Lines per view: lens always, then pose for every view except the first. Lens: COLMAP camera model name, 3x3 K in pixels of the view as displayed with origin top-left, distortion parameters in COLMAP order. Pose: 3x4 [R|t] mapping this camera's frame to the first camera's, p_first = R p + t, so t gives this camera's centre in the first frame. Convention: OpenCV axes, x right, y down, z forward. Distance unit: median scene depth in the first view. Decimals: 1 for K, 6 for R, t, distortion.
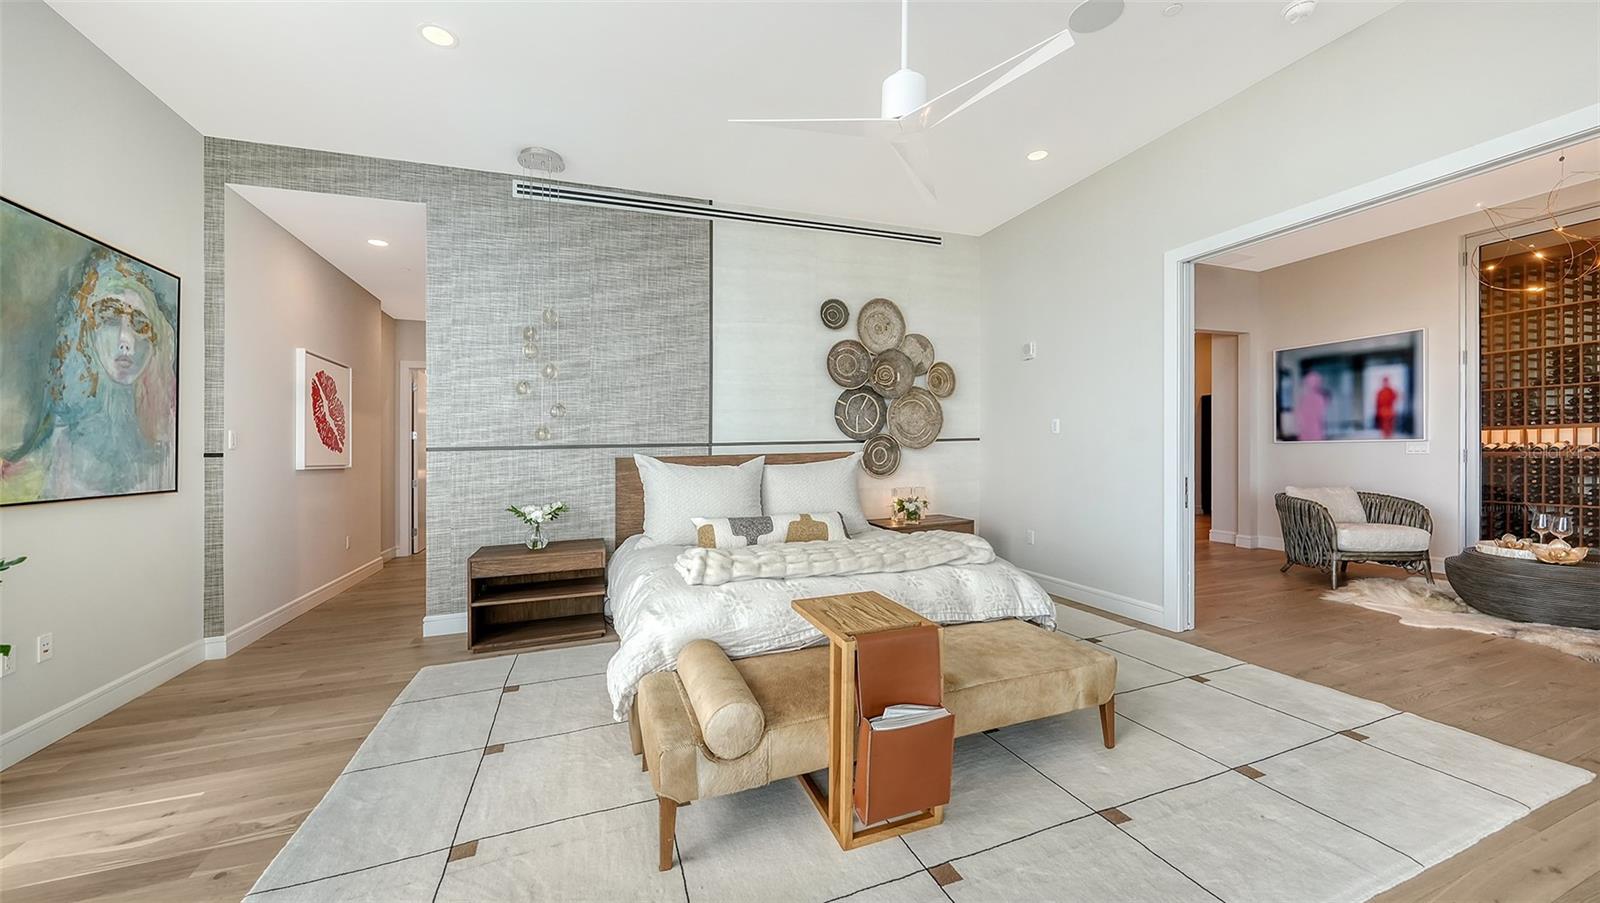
lens RADIAL K [[582.4, 0, 804.9], [0, 582.4, 455.8], [0, 0, 1]] dist [-0.002833, 0.000072]
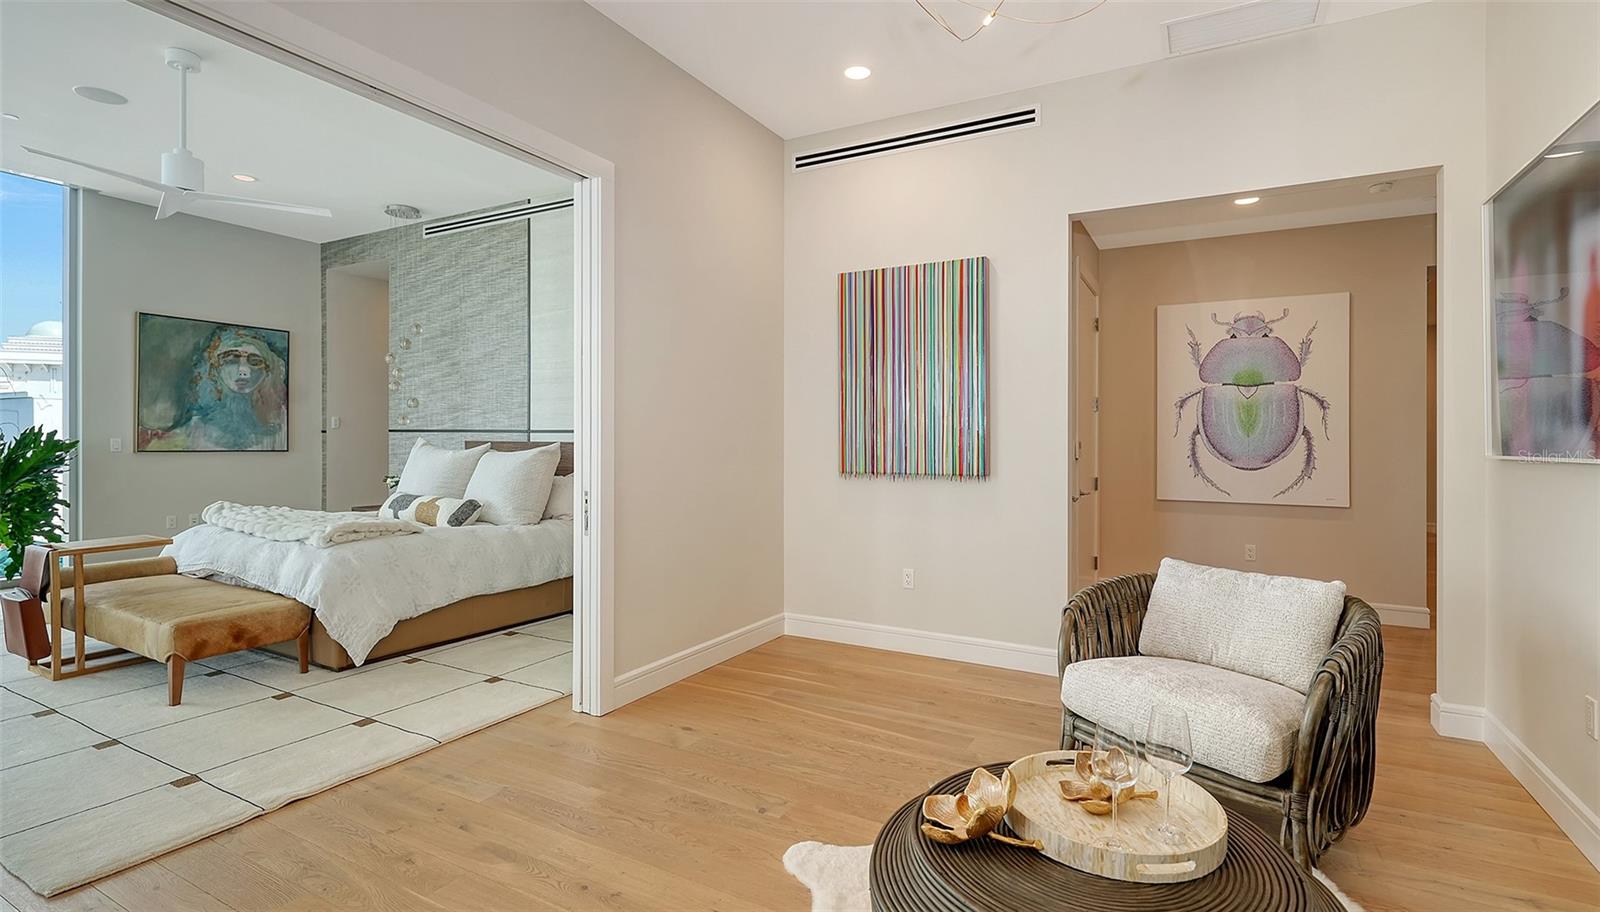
lens RADIAL K [[749.0, 0, 800.1], [0, 749.0, 454.1], [0, 0, 1]] dist [-0.001544, -0.000216]
pose [[0.649168, 0.043240, -0.759415, 1.783023], [-0.032465, 0.999048, 0.029133, -0.050513], [0.759952, 0.005742, 0.649954, 0.733757]]
